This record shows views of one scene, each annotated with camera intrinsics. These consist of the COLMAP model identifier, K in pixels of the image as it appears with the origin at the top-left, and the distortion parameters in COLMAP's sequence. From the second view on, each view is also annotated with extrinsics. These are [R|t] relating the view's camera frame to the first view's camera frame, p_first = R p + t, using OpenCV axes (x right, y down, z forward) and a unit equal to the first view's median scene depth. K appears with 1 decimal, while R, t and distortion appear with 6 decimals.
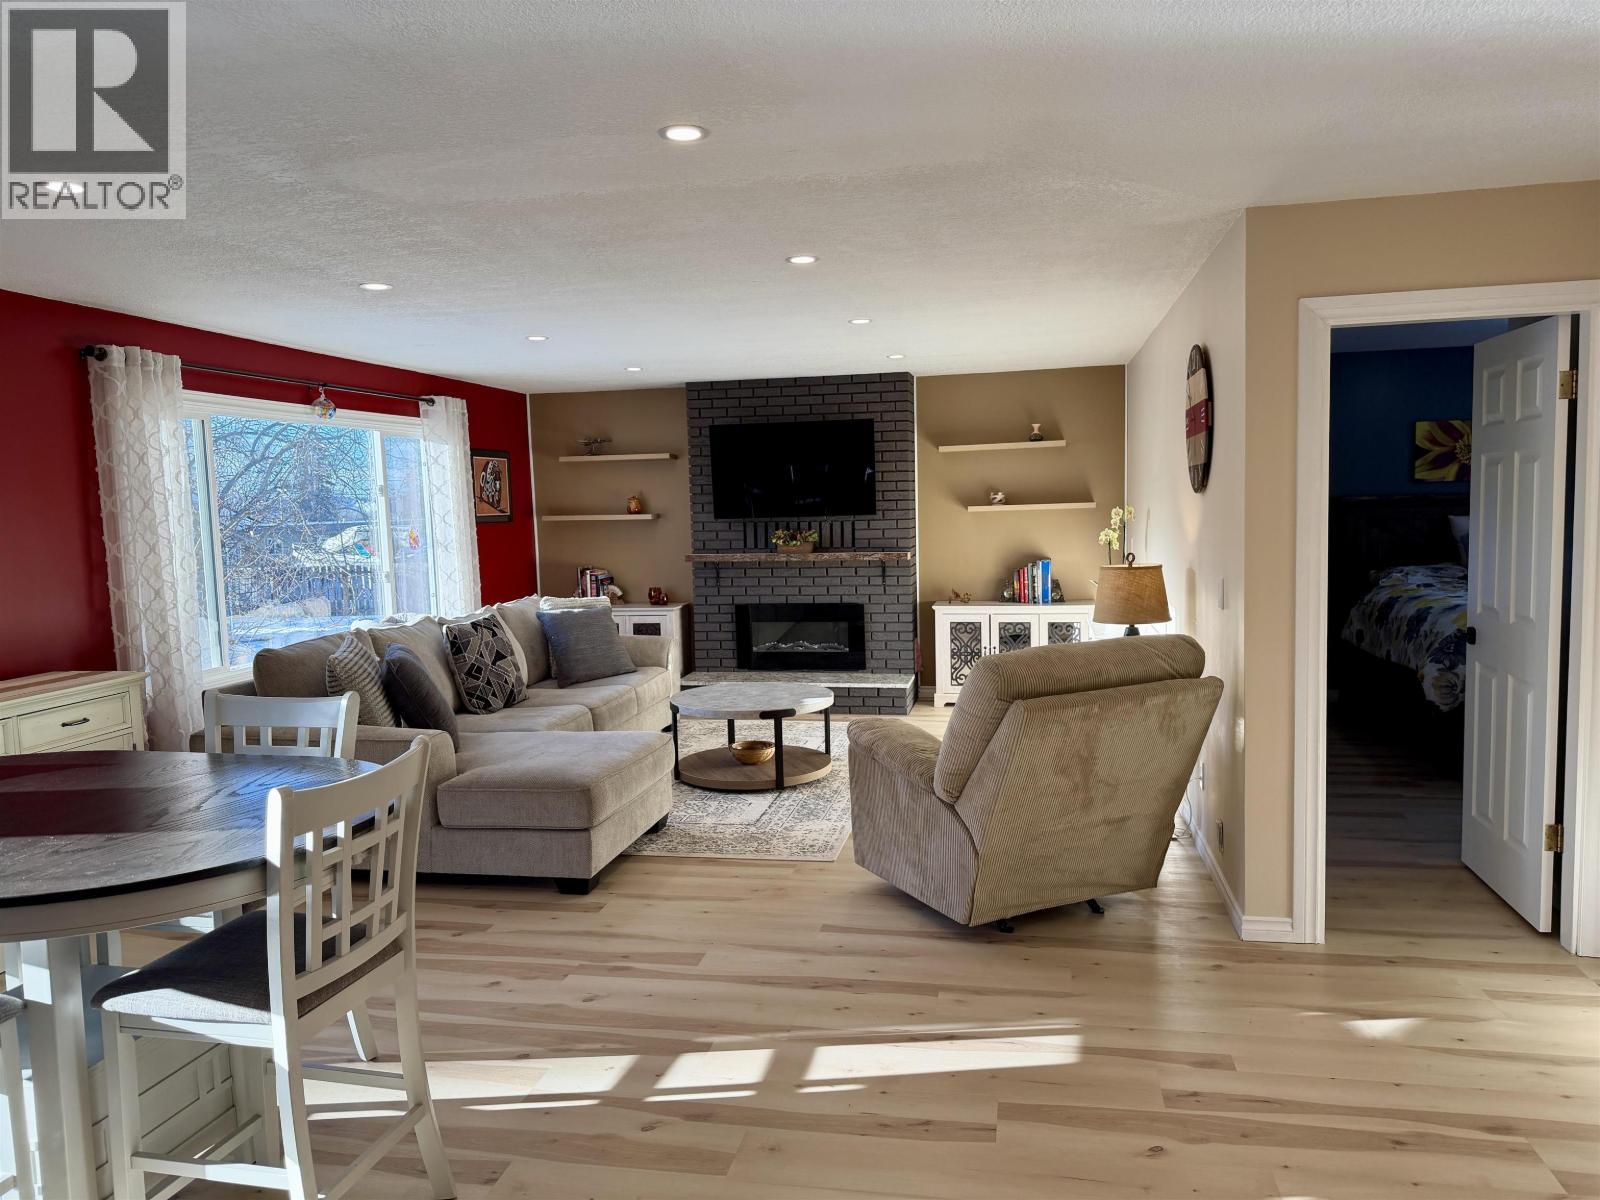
lens RADIAL K [[1122.3, 0, 809.4], [0, 1122.3, 608.8], [0, 0, 1]] dist [0.086187, -0.118309]
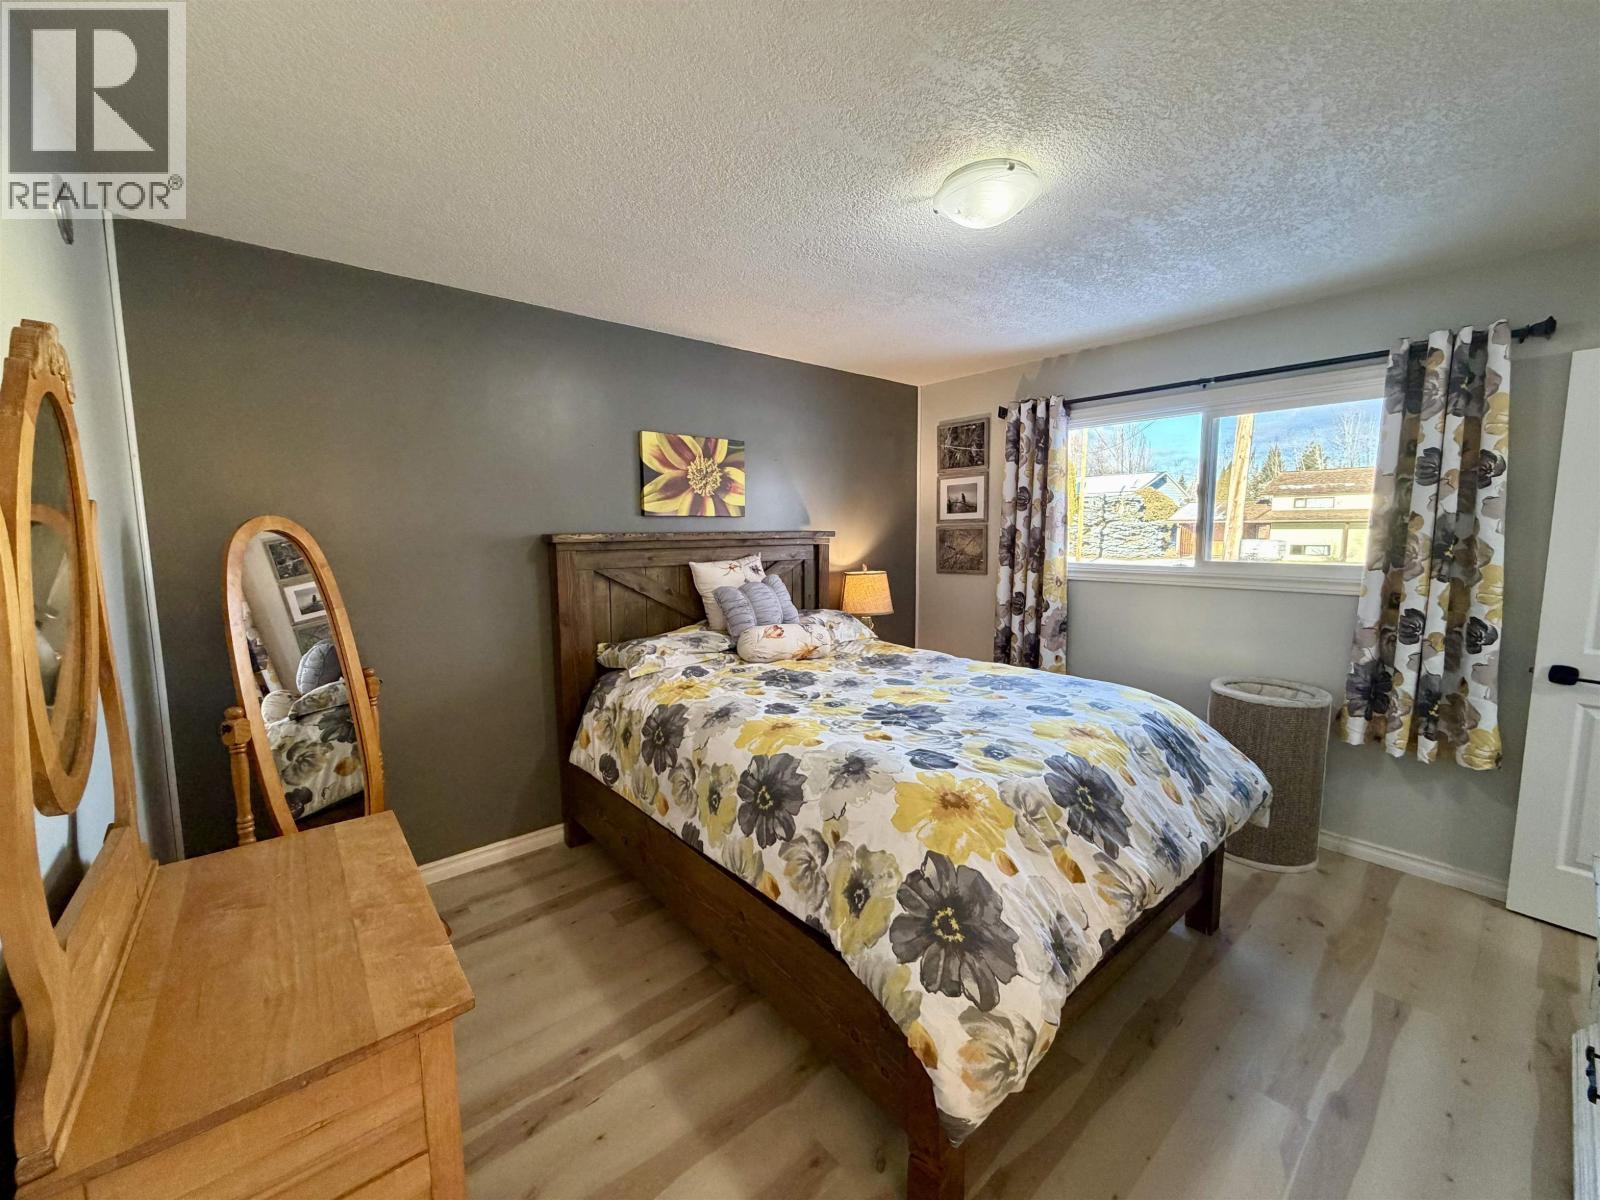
lens RADIAL K [[636.6, 0, 800.4], [0, 636.6, 592.0], [0, 0, 1]] dist [-0.003120, -0.000113]
pose [[0.623512, -0.049757, 0.780228, 0.278202], [0.062732, 0.997939, 0.013509, -0.062640], [-0.779293, 0.040523, 0.625349, 0.678010]]
